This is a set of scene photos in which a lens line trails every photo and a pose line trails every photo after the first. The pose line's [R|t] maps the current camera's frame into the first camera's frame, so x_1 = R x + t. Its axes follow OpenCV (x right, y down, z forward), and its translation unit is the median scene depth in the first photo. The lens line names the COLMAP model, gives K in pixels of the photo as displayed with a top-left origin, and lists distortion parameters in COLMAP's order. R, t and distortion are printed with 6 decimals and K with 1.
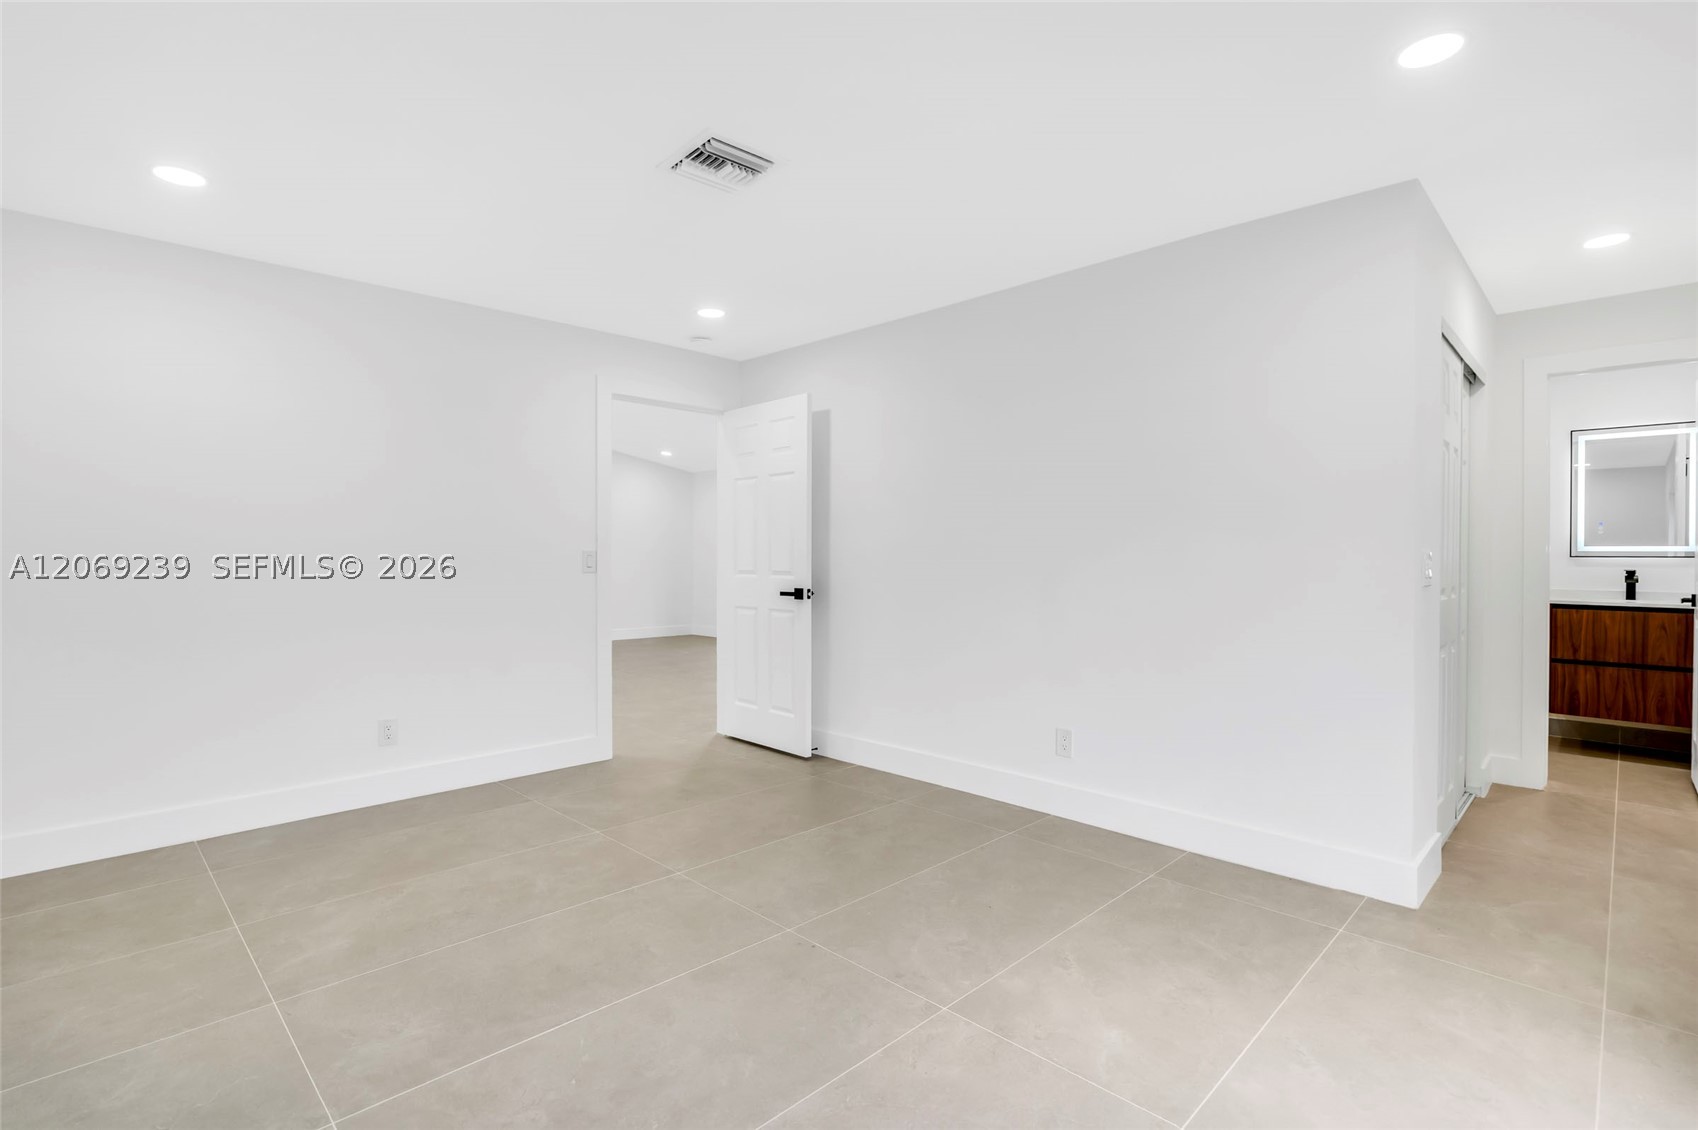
lens RADIAL K [[790.9, 0, 849.0], [0, 790.9, 565.0], [0, 0, 1]] dist [0.000922, 0.000189]
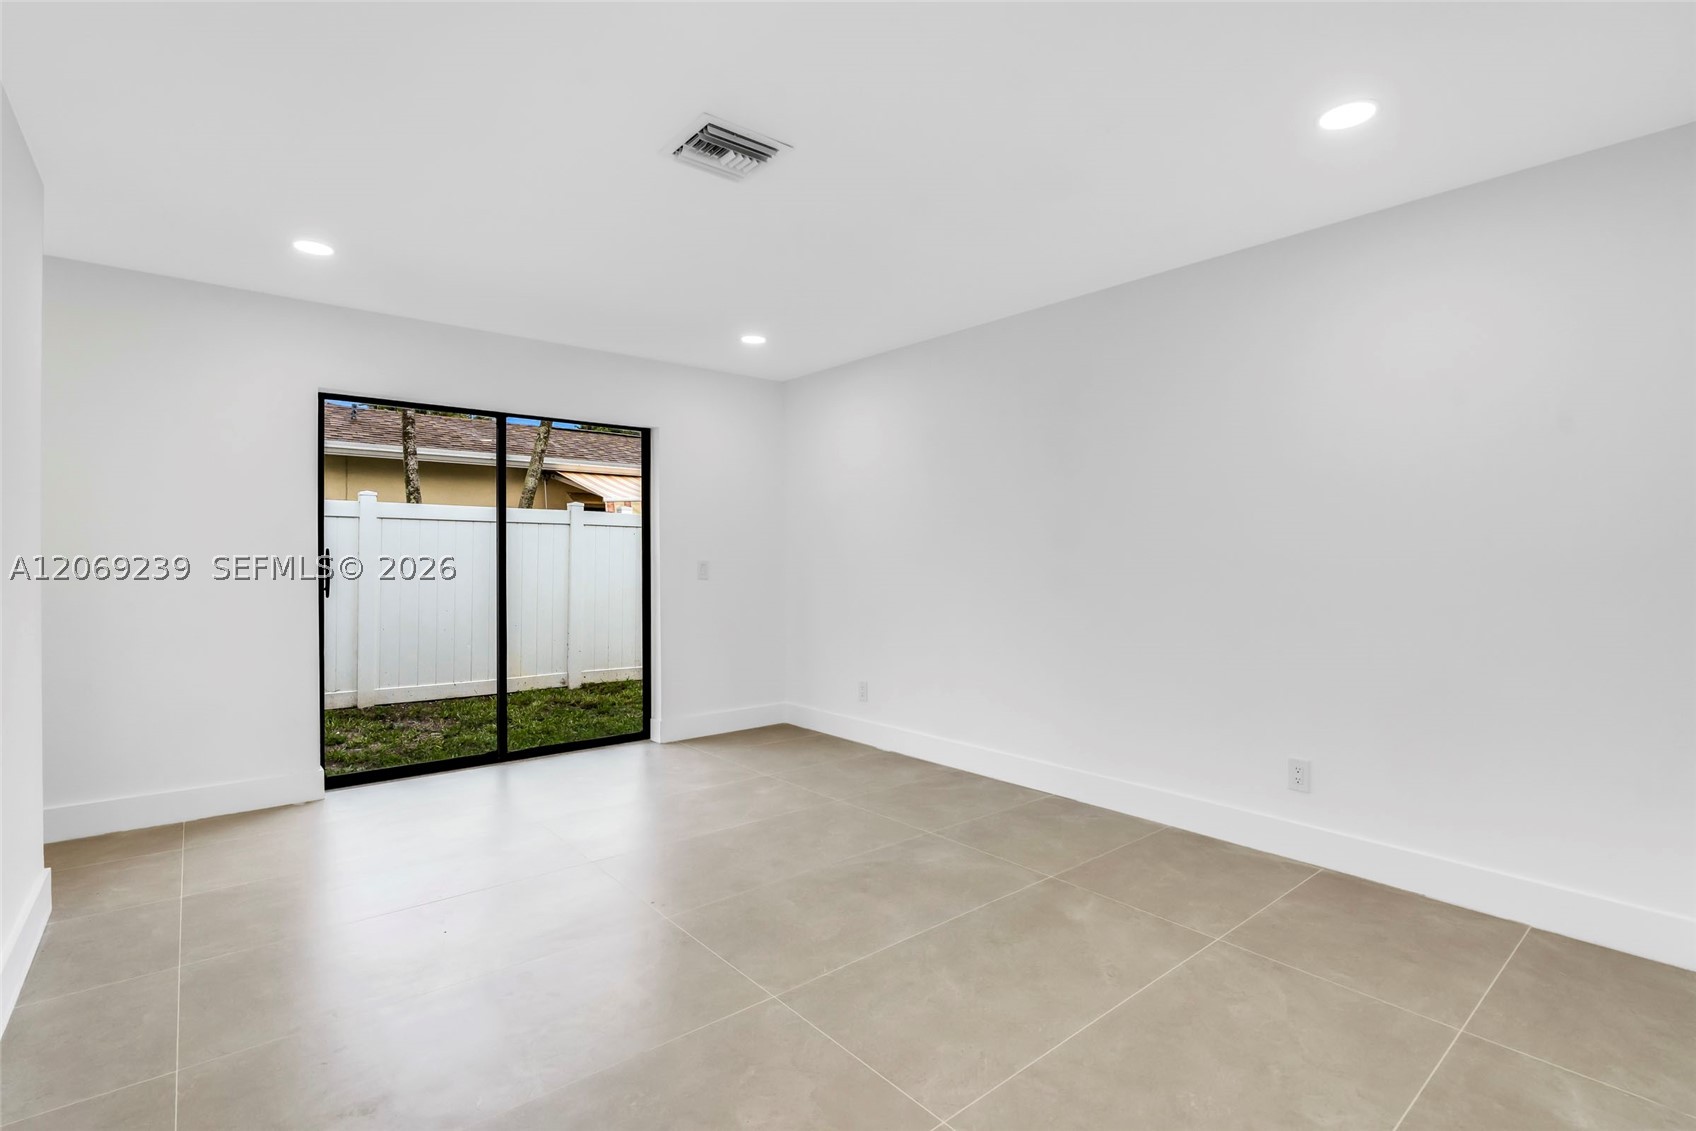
lens RADIAL K [[783.3, 0, 848.0], [0, 783.3, 565.5], [0, 0, 1]] dist [0.000138, -0.000013]
pose [[-0.995810, -0.000614, 0.091441, -0.394560], [0.000707, 0.999896, 0.014411, -0.016767], [-0.091440, 0.014416, -0.995706, 1.929245]]
